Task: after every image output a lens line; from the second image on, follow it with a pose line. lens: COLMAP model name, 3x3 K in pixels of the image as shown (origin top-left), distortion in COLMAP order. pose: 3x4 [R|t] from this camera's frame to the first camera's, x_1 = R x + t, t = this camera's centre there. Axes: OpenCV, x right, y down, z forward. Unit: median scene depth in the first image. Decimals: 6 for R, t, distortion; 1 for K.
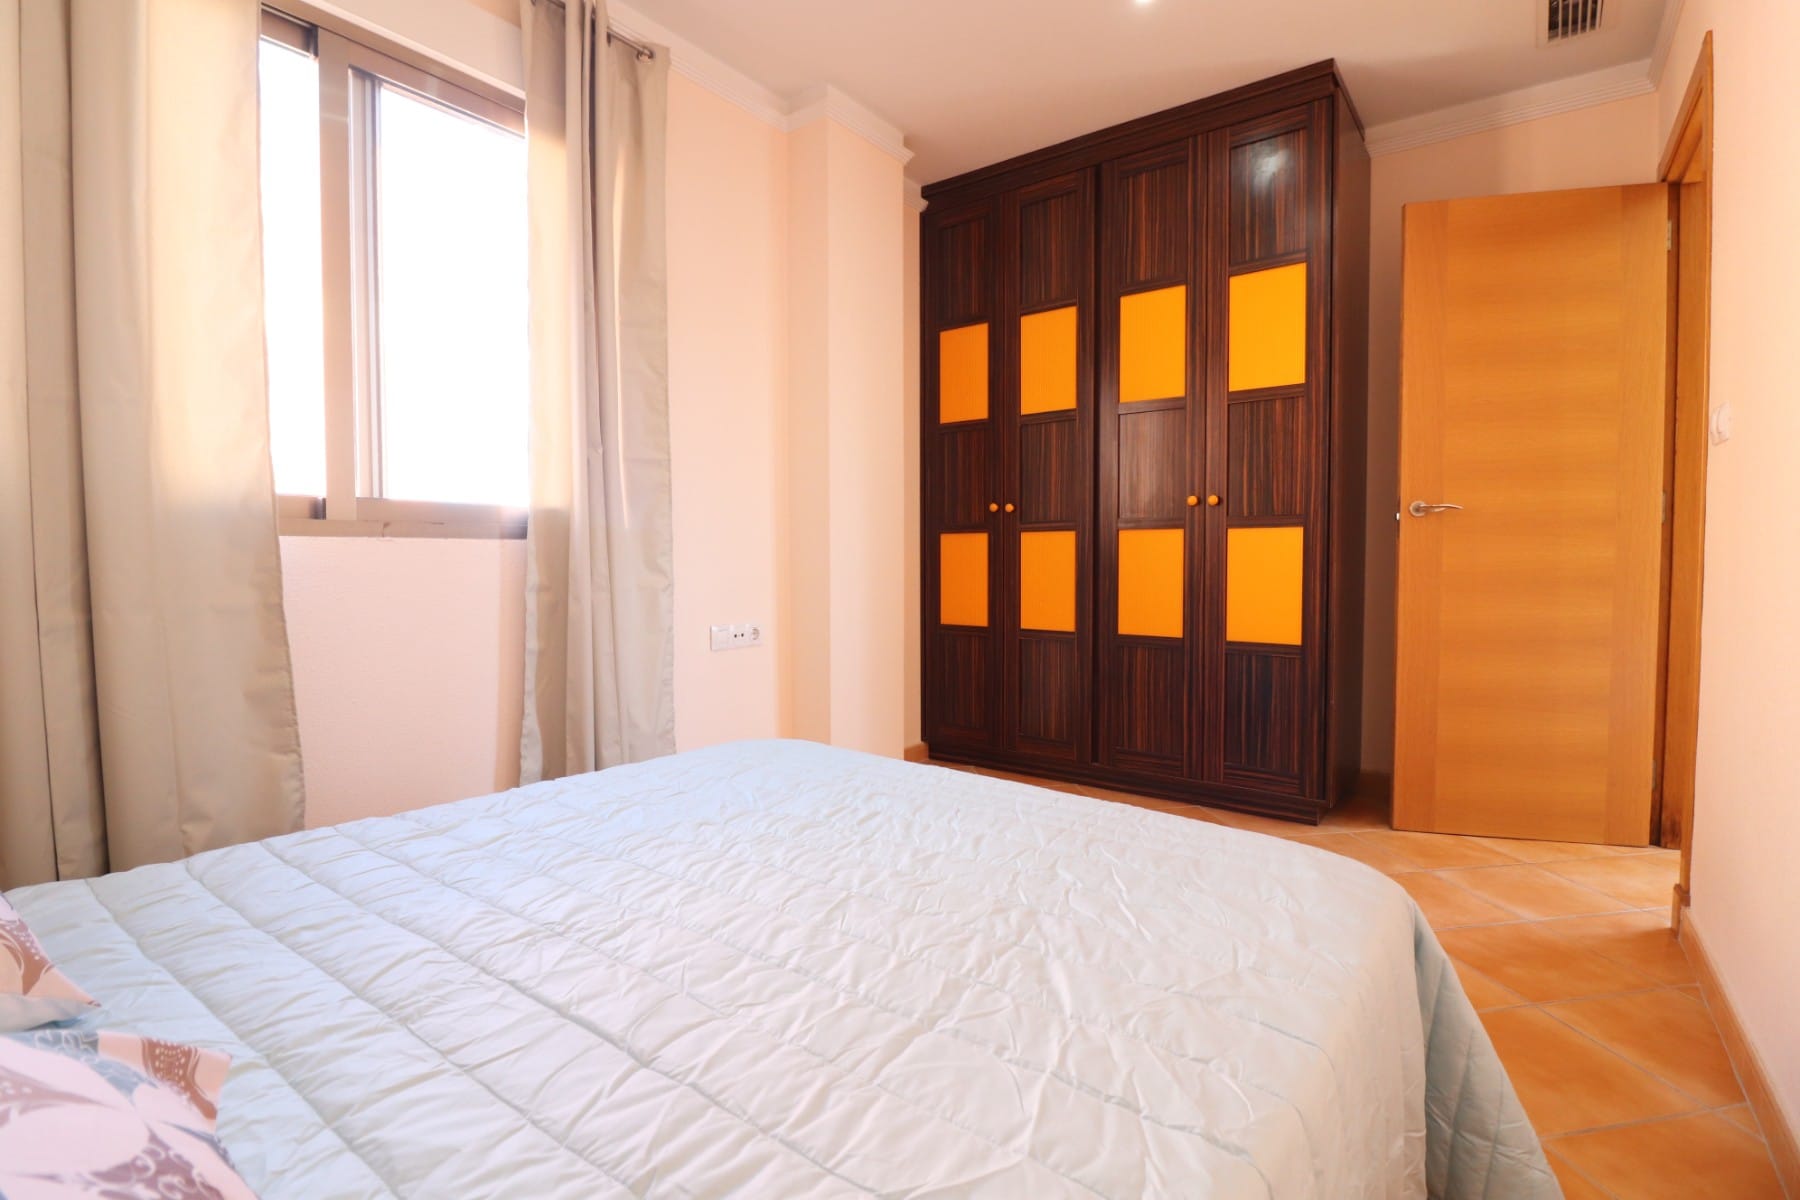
lens RADIAL K [[843.2, 0, 899.4], [0, 843.2, 598.0], [0, 0, 1]] dist [-0.014357, -0.006549]
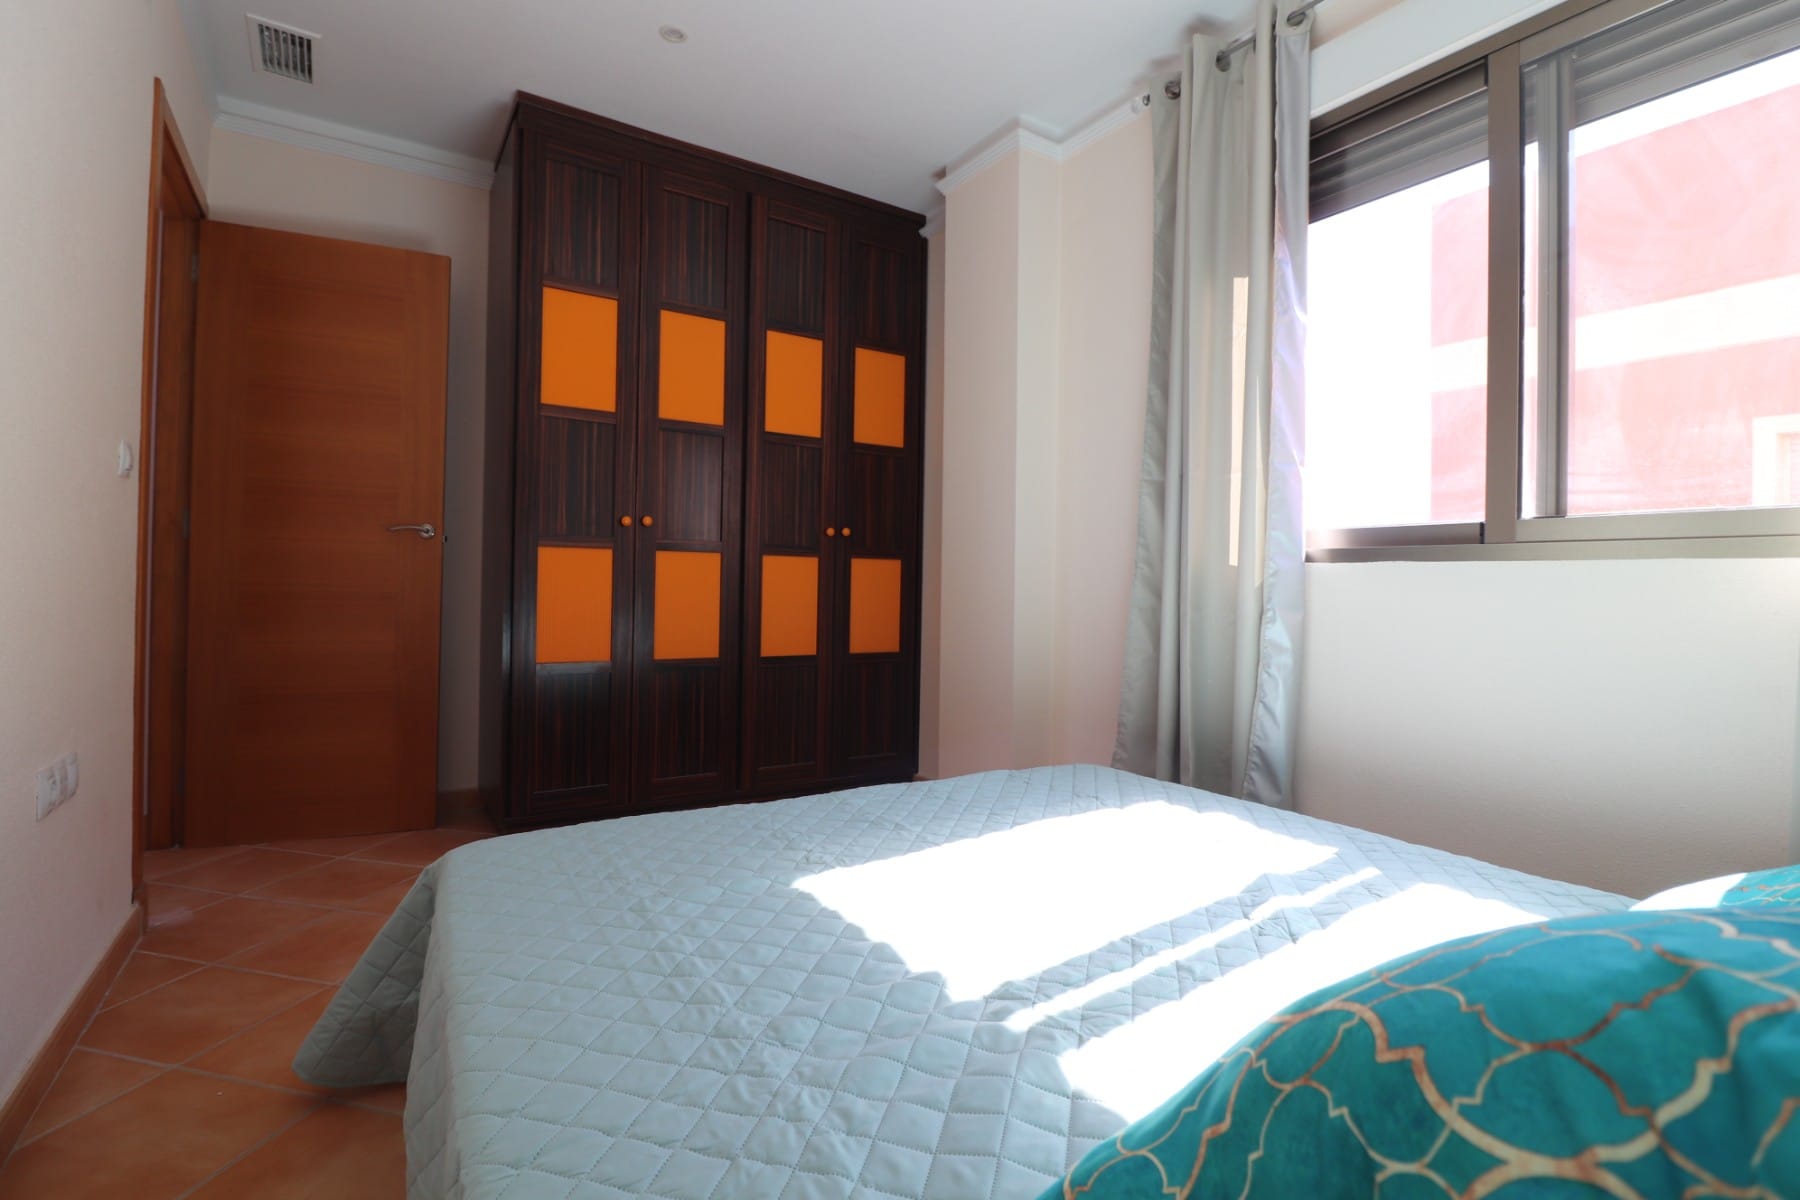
lens RADIAL K [[843.2, 0, 903.6], [0, 843.2, 584.8], [0, 0, 1]] dist [-0.014357, -0.006549]
pose [[0.353681, 0.007657, 0.935335, -0.770667], [0.023572, 0.999576, -0.017097, -0.026956], [-0.935069, 0.028095, 0.353351, 0.581511]]
